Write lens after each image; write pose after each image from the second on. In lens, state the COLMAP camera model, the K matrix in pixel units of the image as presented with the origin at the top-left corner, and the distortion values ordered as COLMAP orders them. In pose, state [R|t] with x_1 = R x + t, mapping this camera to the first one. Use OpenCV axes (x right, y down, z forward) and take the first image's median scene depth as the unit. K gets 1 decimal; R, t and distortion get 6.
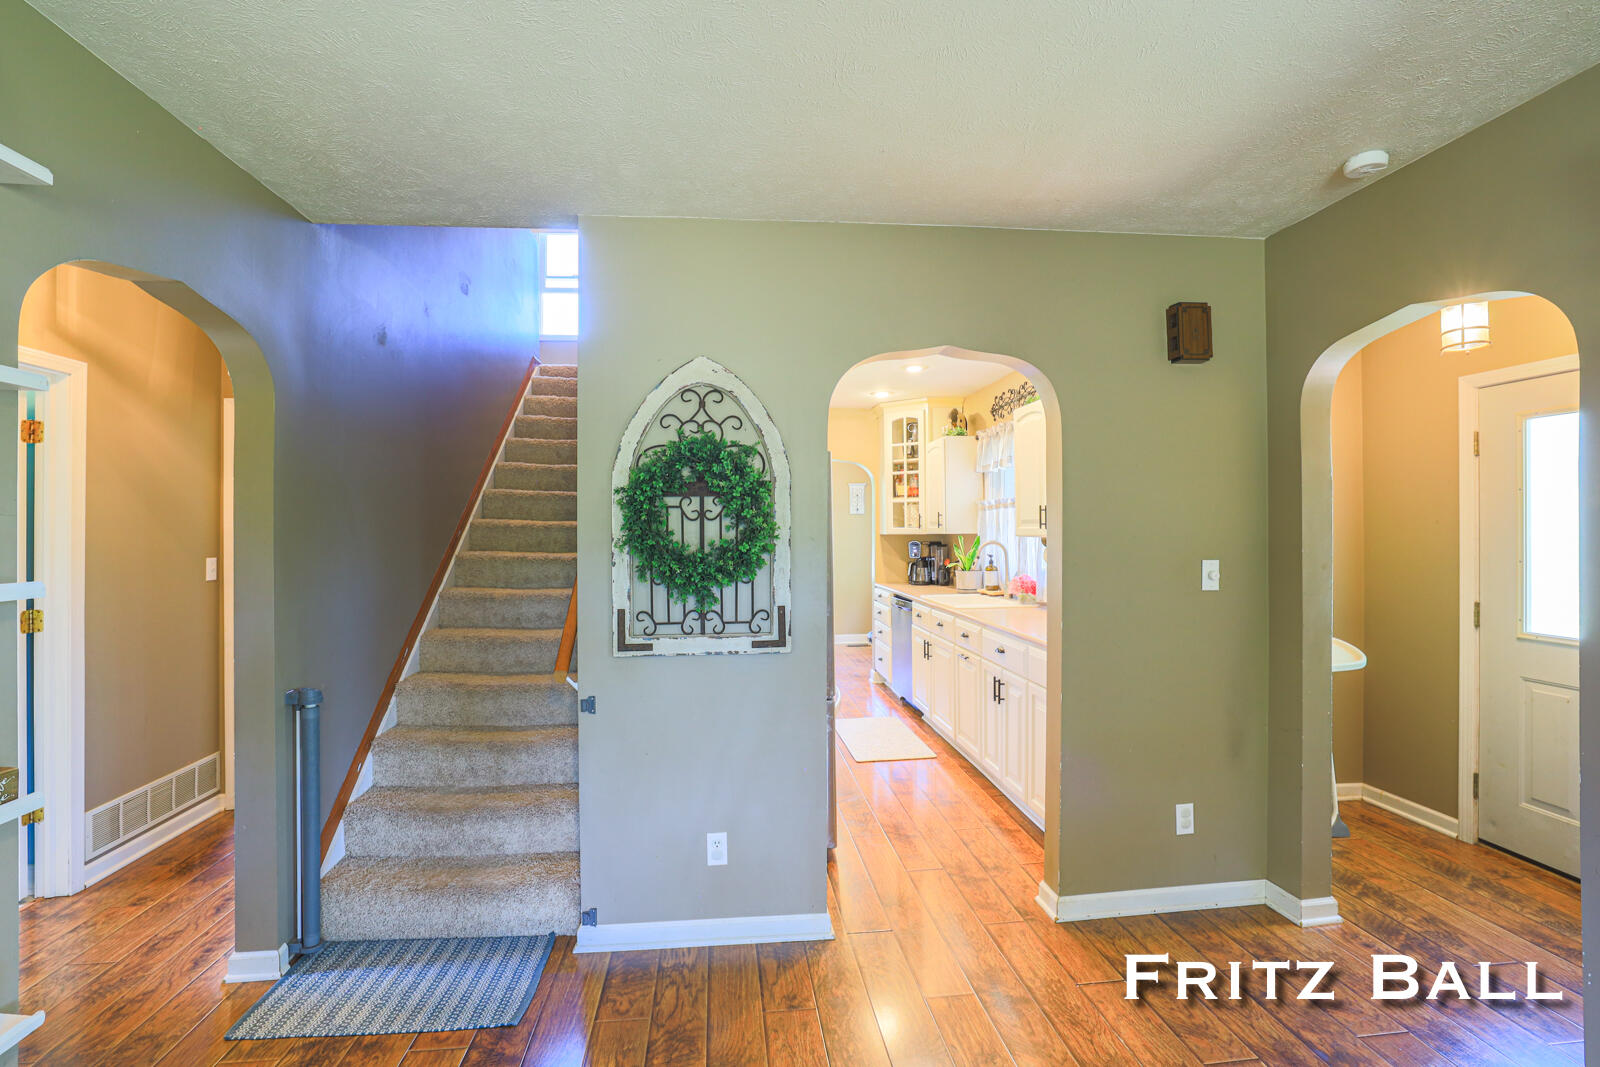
lens RADIAL K [[734.7, 0, 800.0], [0, 734.7, 533.5], [0, 0, 1]] dist [-0.017903, 0.000139]
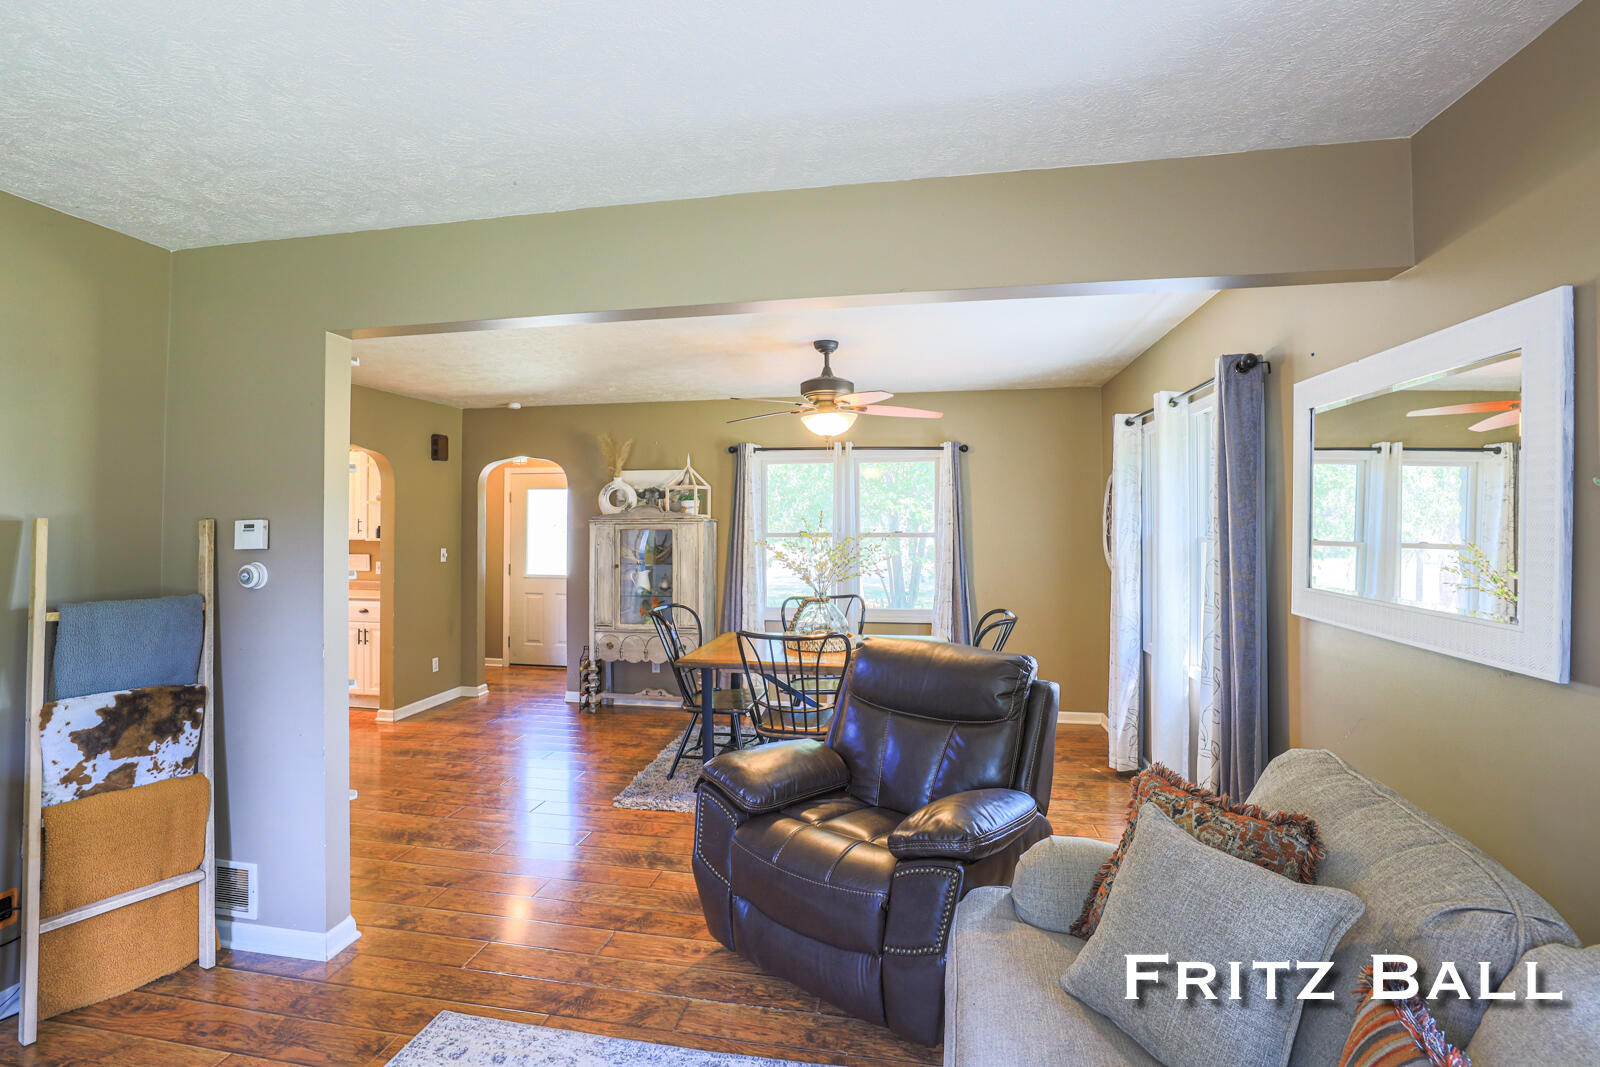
lens RADIAL K [[734.7, 0, 800.0], [0, 734.7, 533.5], [0, 0, 1]] dist [-0.017903, 0.000139]
pose [[0.280267, -0.004244, 0.959913, -1.307093], [-0.008603, 0.999939, 0.006933, -0.034942], [-0.959884, -0.010201, 0.280213, -0.695071]]
